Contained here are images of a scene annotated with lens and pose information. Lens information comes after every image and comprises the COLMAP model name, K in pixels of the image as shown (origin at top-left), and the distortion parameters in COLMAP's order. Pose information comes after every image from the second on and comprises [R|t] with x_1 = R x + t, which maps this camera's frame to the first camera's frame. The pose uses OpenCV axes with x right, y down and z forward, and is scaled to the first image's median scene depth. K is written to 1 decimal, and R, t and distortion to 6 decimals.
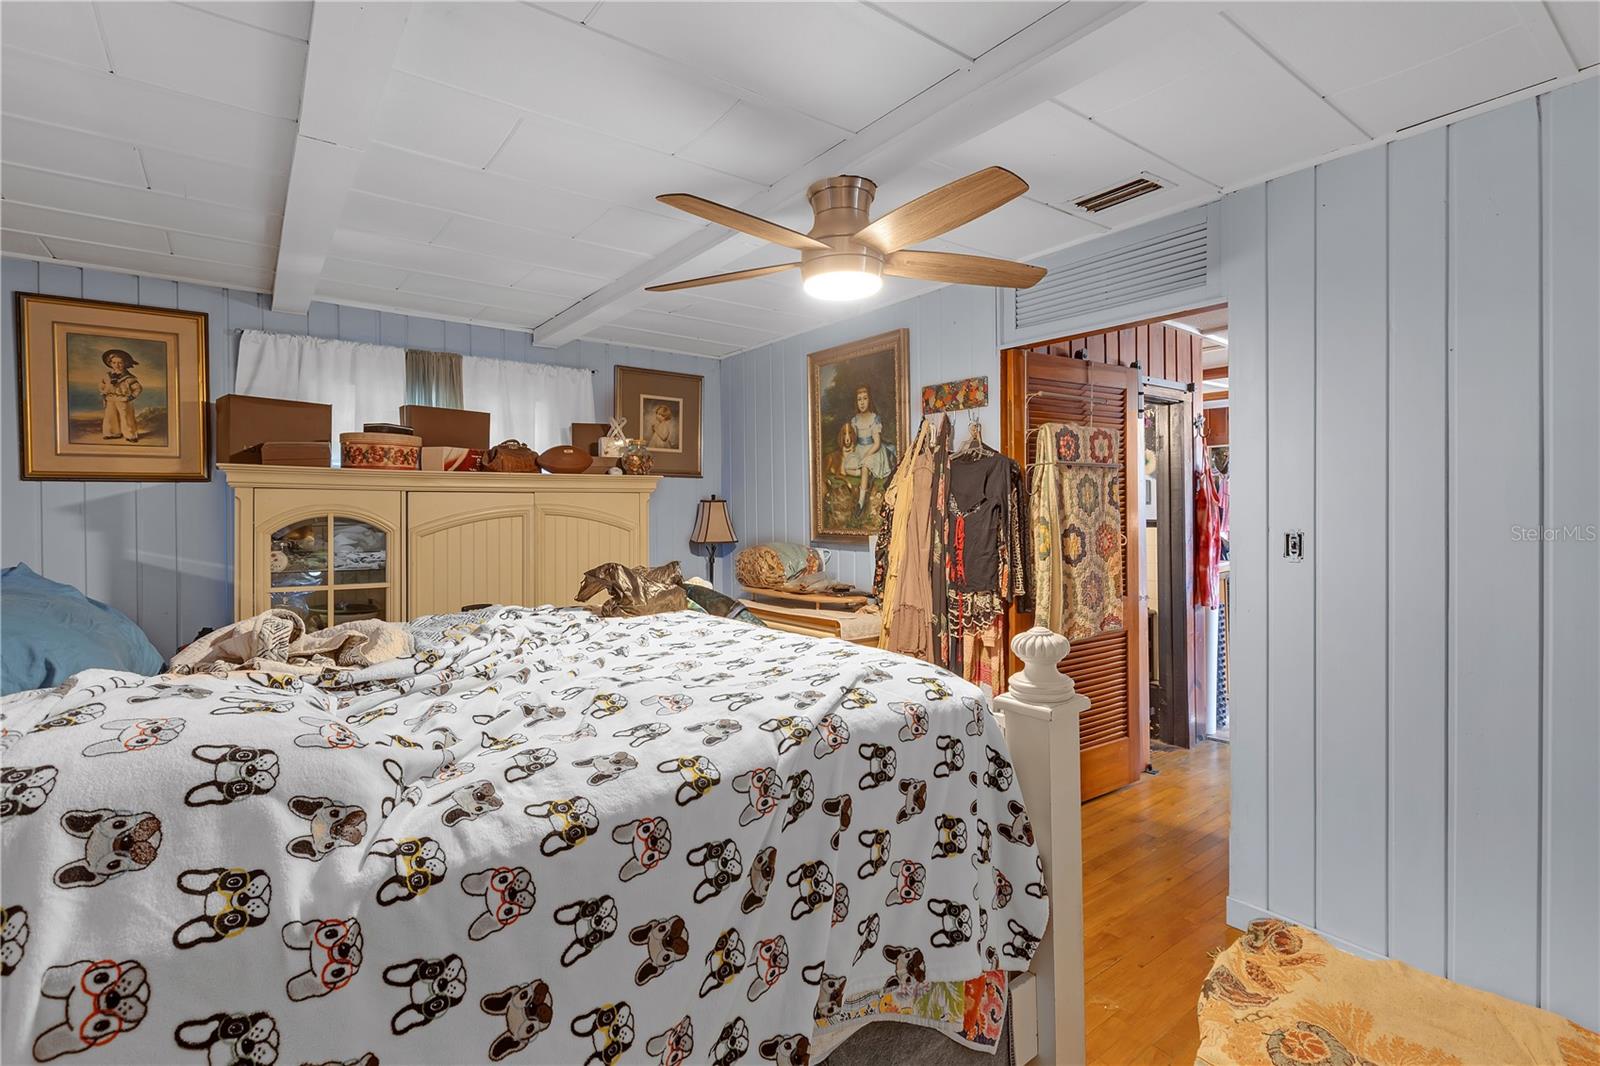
lens RADIAL K [[721.5, 0, 808.1], [0, 721.5, 529.9], [0, 0, 1]] dist [0.001401, -0.001649]
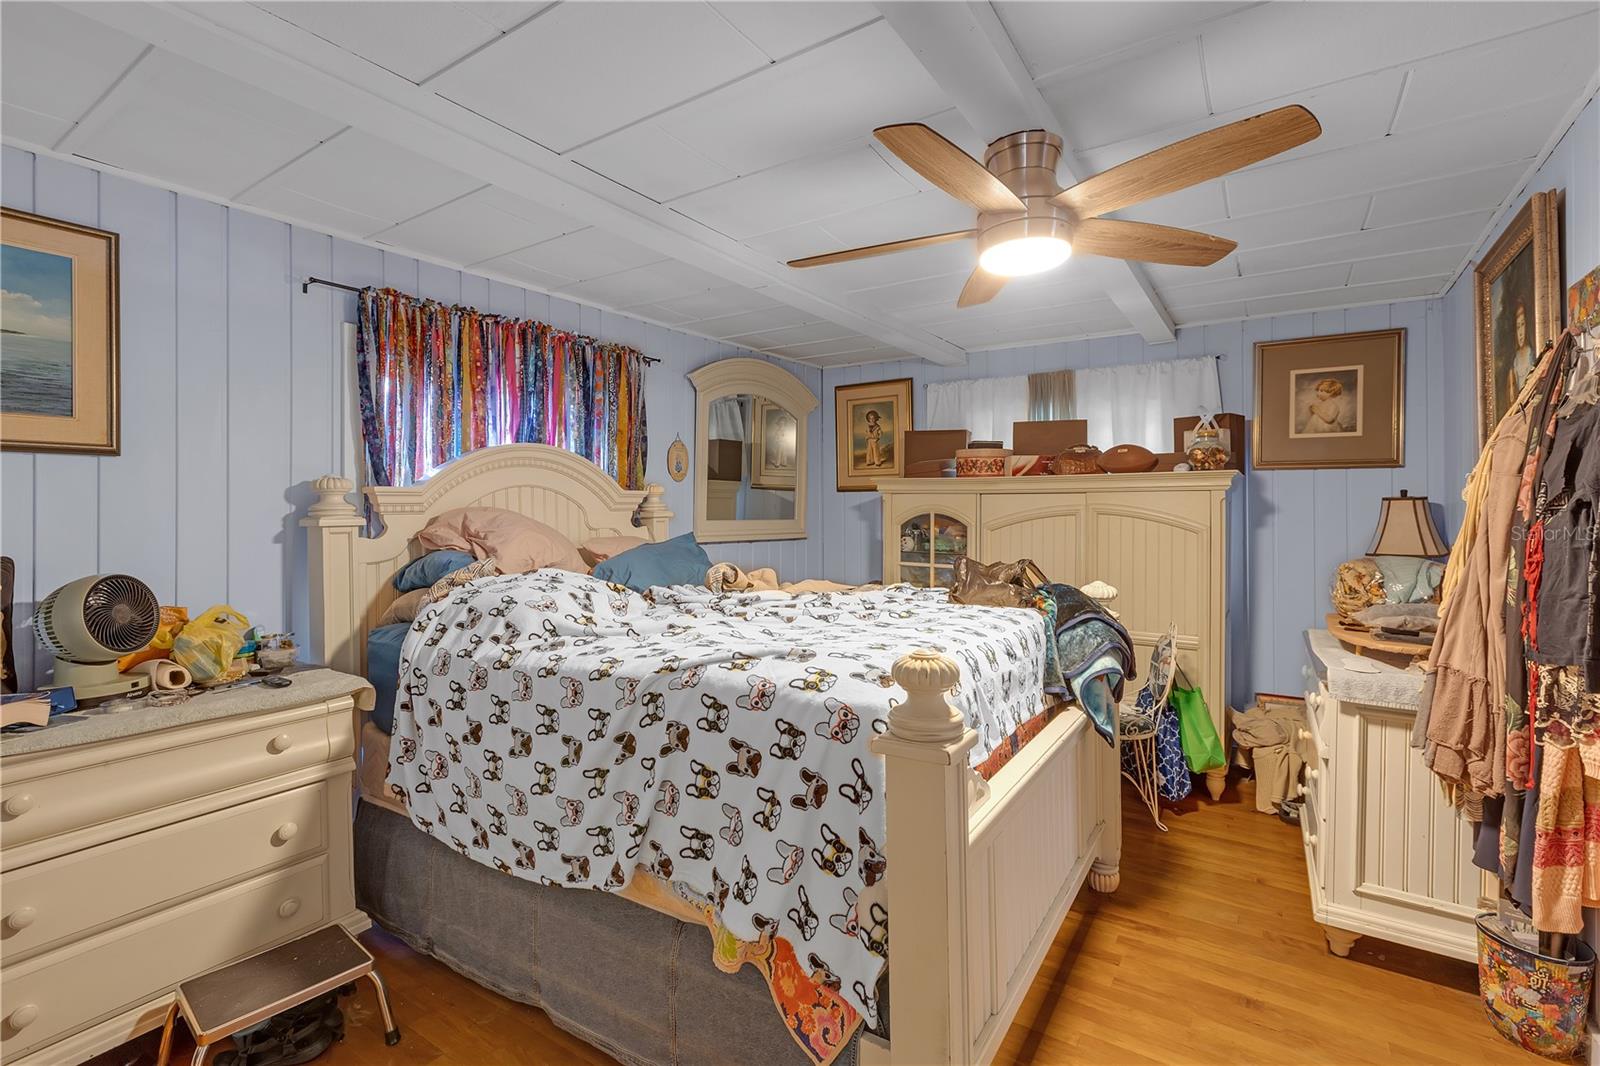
lens RADIAL K [[721.5, 0, 807.1], [0, 721.5, 520.0], [0, 0, 1]] dist [0.001401, -0.001649]
pose [[0.348235, 0.017254, -0.937248, 0.513925], [-0.030301, 0.999515, 0.007141, -0.008171], [0.936917, 0.025913, 0.348589, 0.281321]]
